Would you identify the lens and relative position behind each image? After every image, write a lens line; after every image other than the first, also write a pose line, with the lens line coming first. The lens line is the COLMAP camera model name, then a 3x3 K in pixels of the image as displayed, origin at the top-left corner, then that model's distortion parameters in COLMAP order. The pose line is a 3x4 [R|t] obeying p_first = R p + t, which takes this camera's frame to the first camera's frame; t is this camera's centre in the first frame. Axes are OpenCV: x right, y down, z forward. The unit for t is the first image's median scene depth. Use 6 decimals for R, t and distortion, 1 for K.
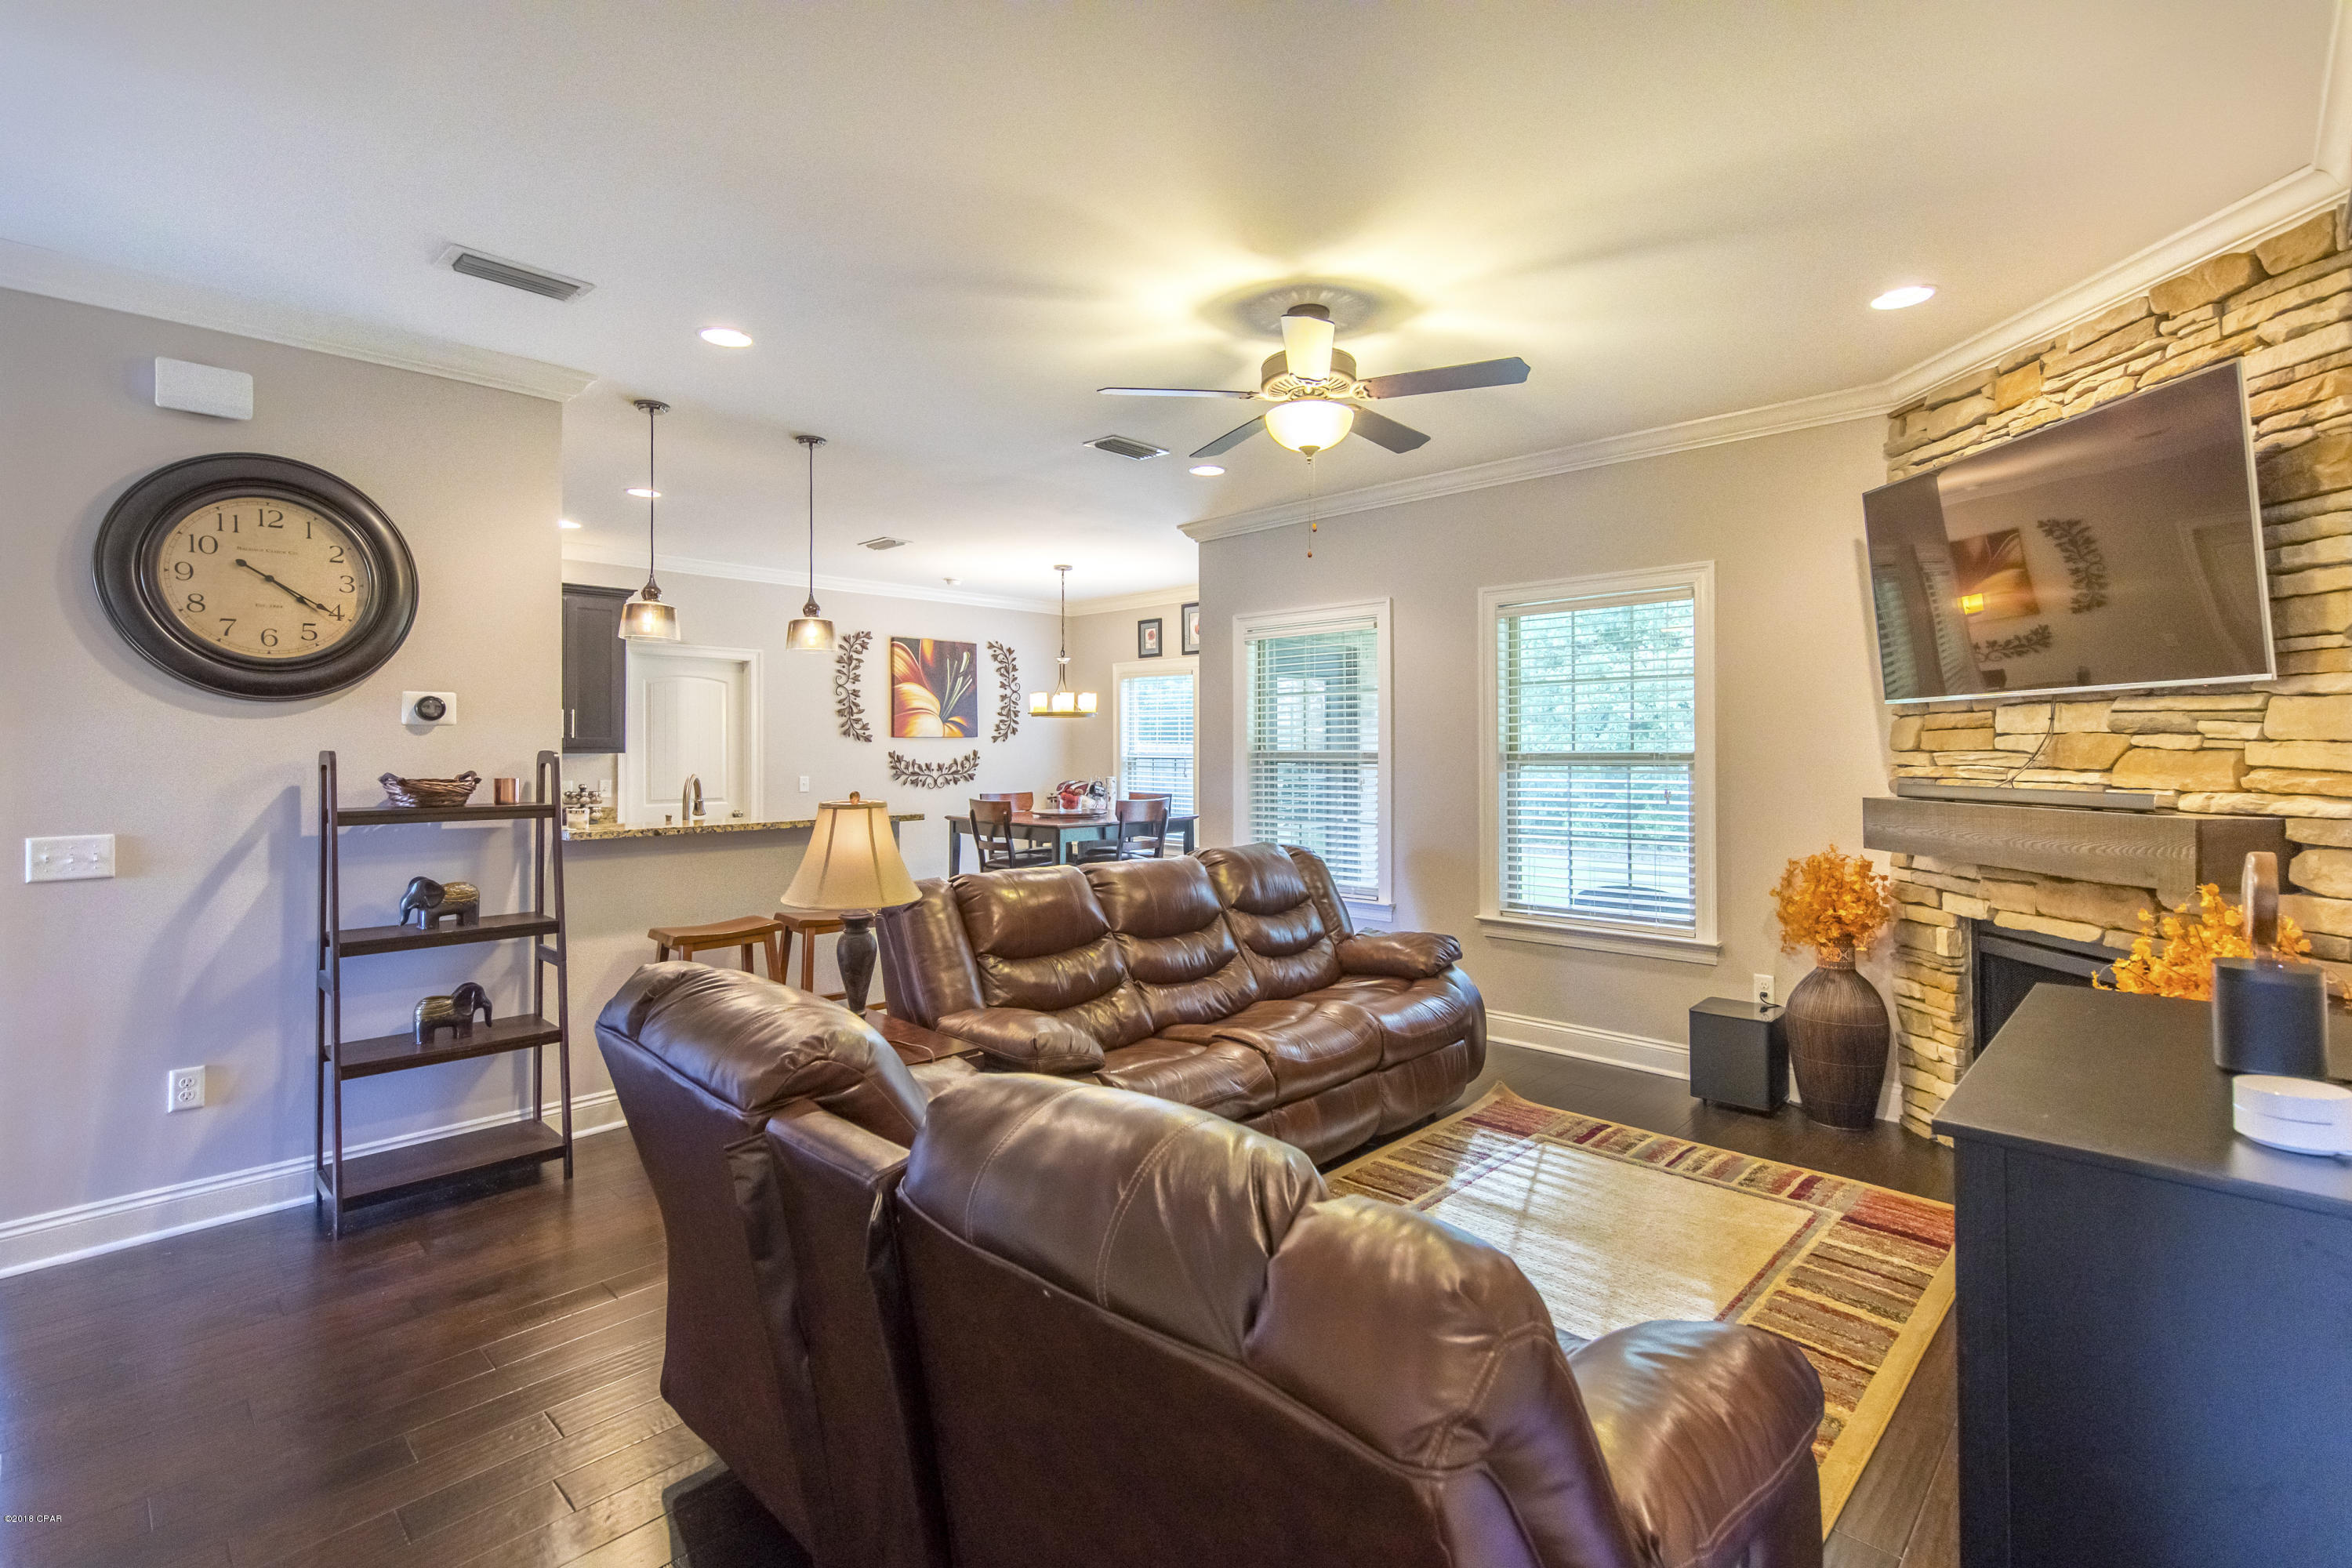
lens RADIAL K [[1061.0, 0, 1211.0], [0, 1061.0, 744.5], [0, 0, 1]] dist [0.000091, 0.000508]
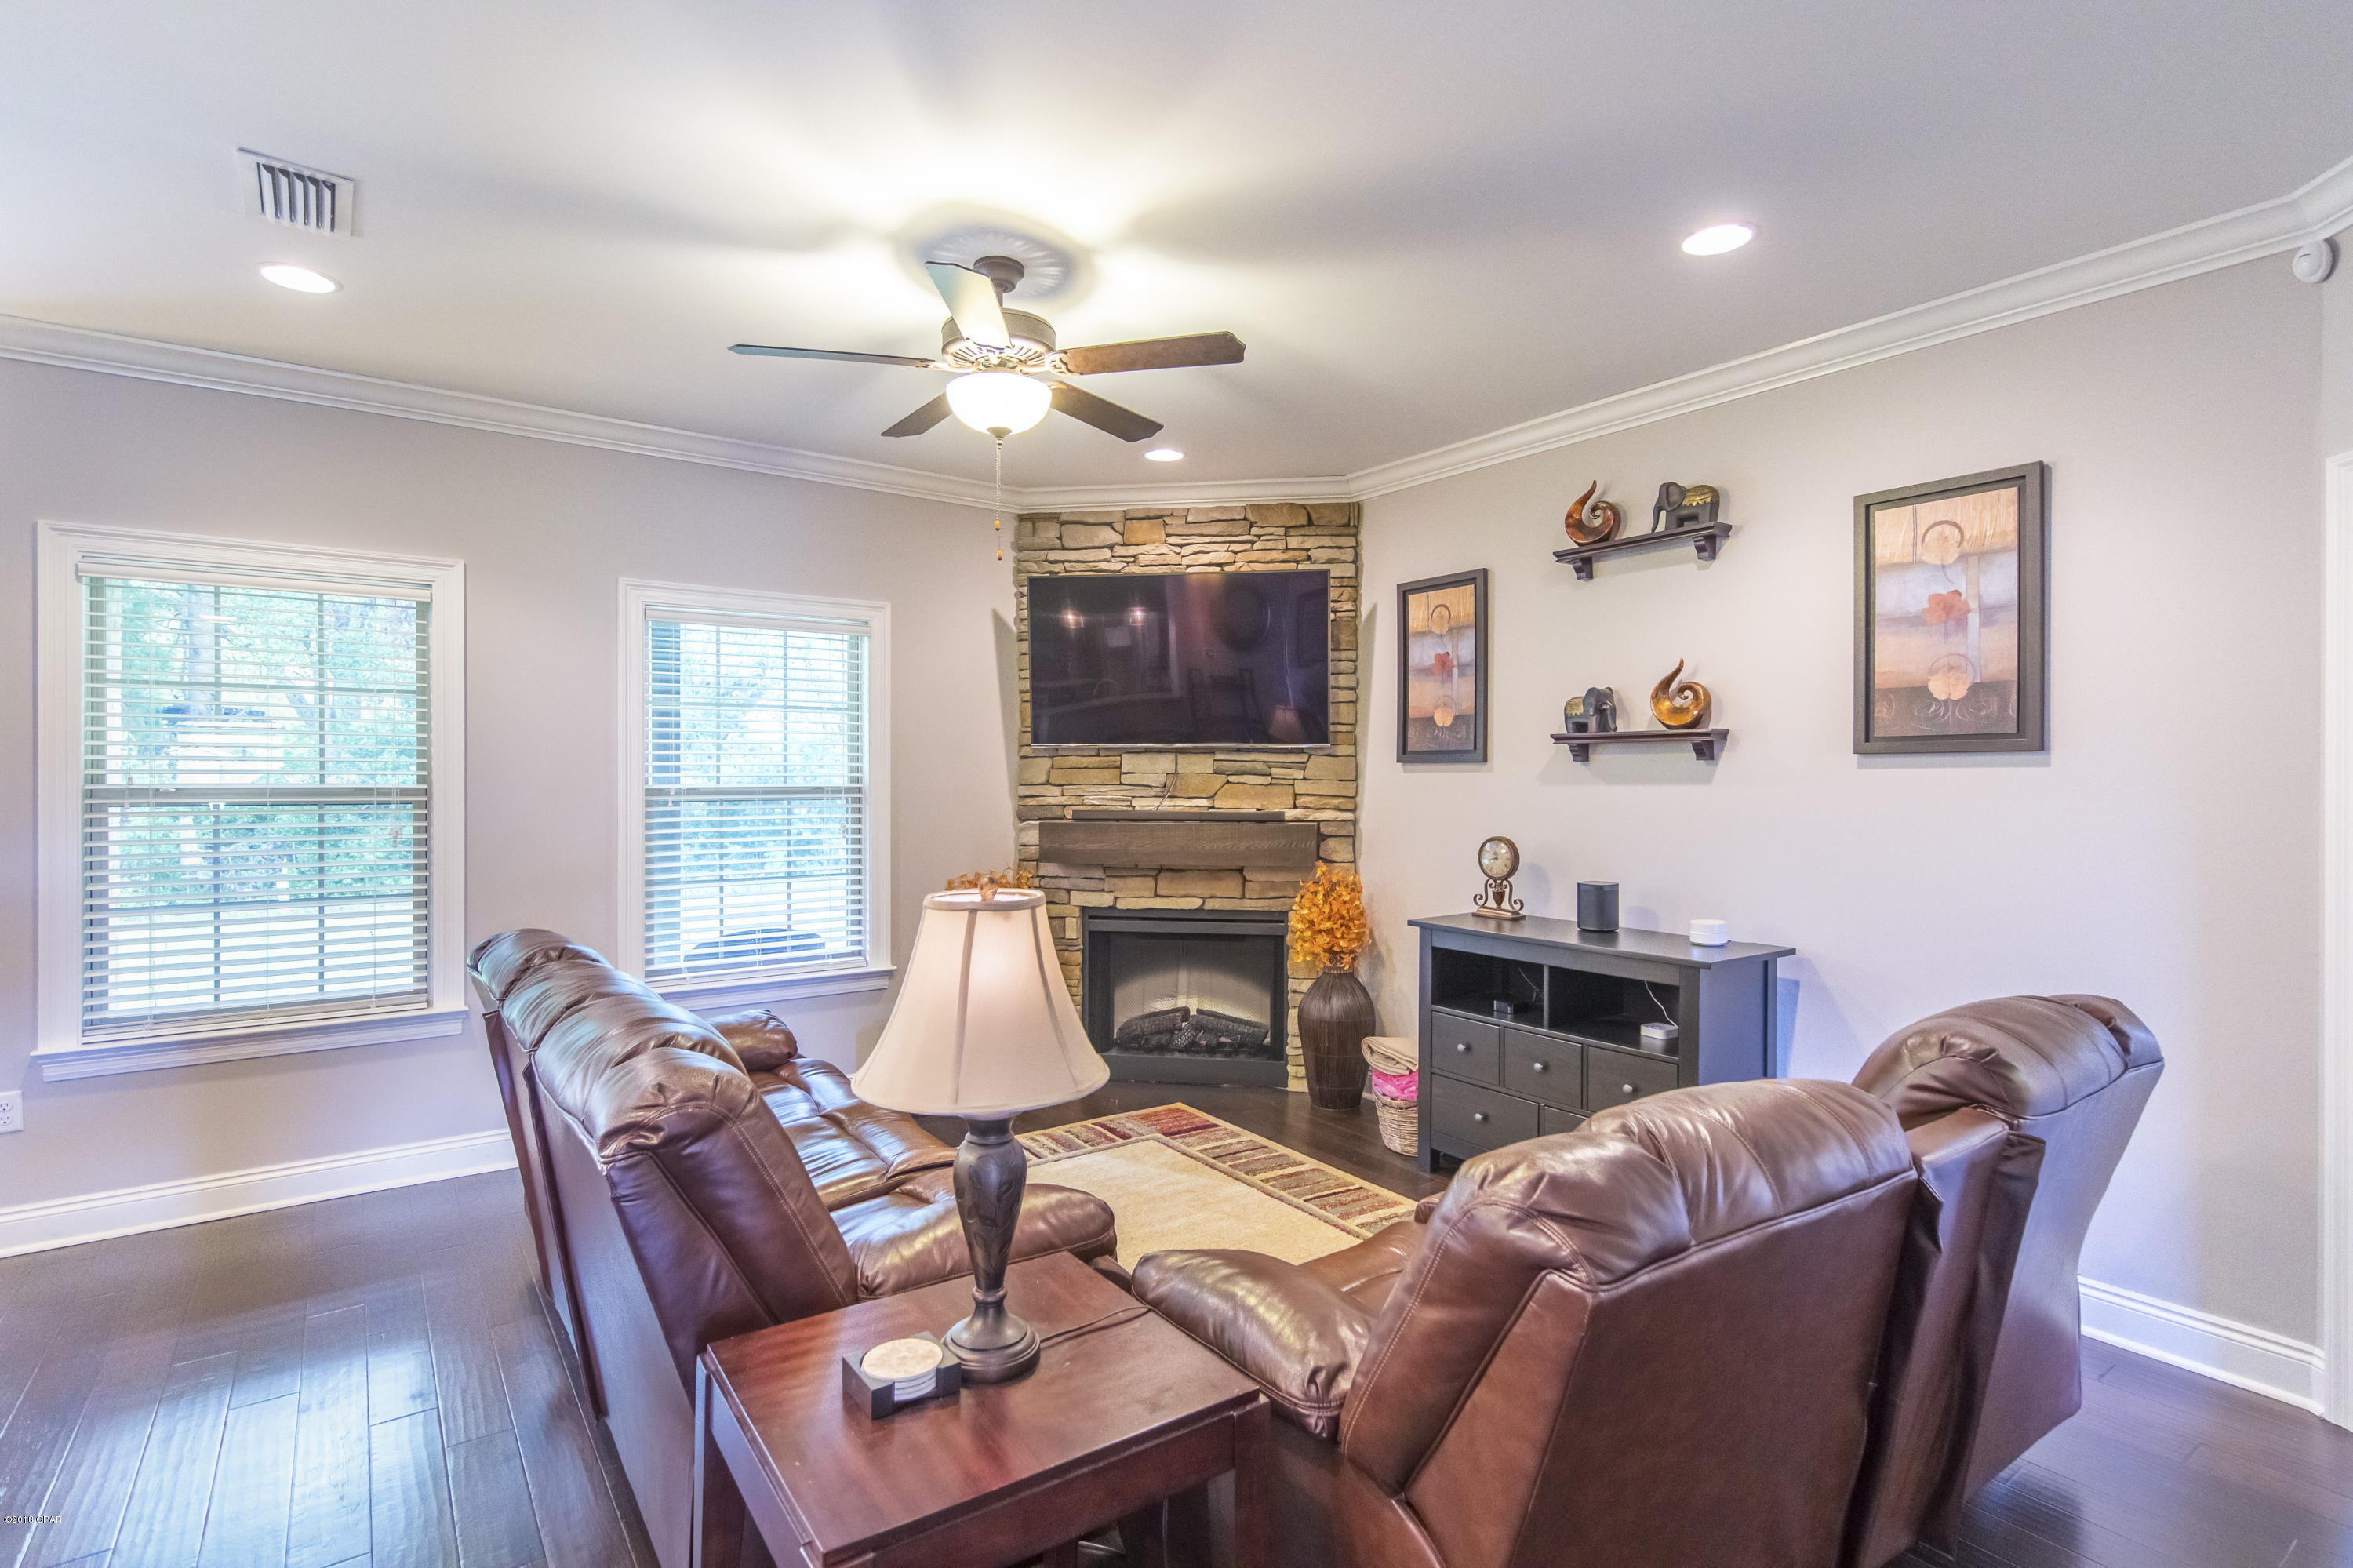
lens RADIAL K [[1123.2, 0, 1128.1], [0, 1123.2, 787.7], [0, 0, 1]] dist [0.008617, -0.001218]
pose [[0.211170, -0.004943, 0.977437, -0.730635], [-0.007893, 0.999946, 0.006762, -0.000455], [-0.977417, -0.009143, 0.211120, 0.690809]]
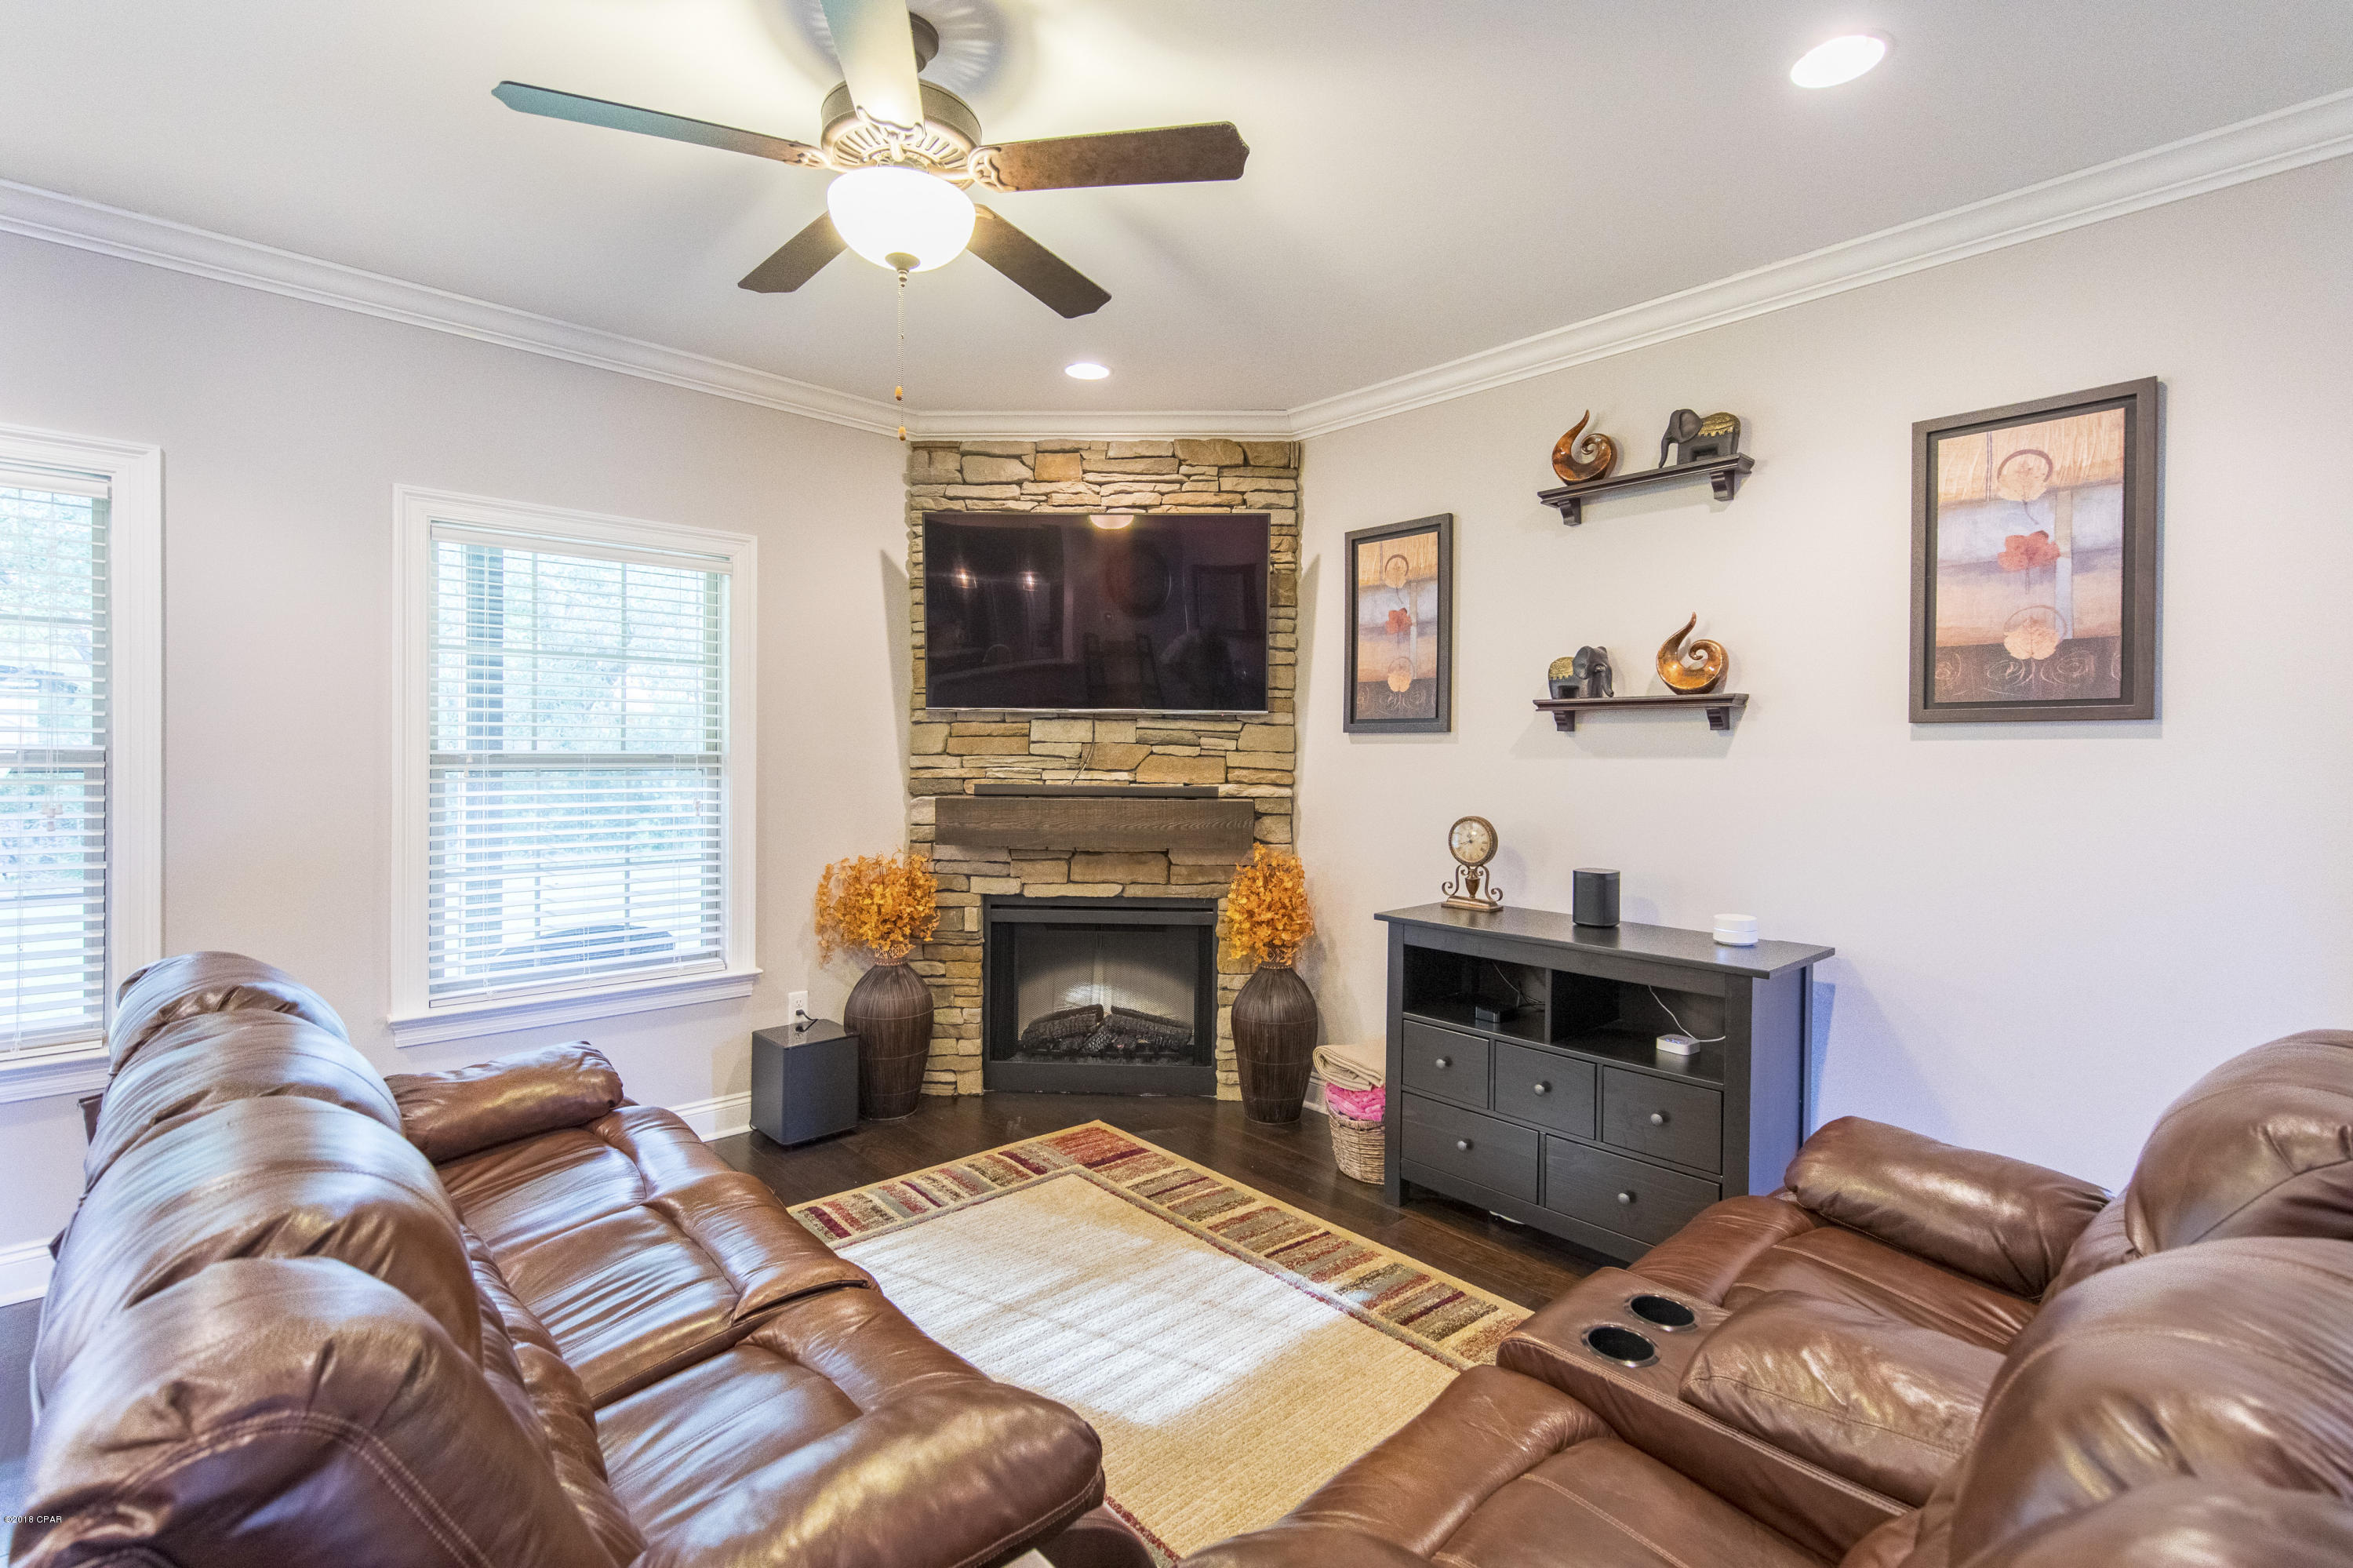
lens RADIAL K [[1061.5, 0, 1132.7], [0, 1061.5, 764.8], [0, 0, 1]] dist [0.000091, 0.000508]
pose [[0.090389, -0.006027, 0.995888, -0.486923], [-0.014830, 0.999863, 0.007397, 0.006067], [-0.995796, -0.015437, 0.090287, 0.786420]]
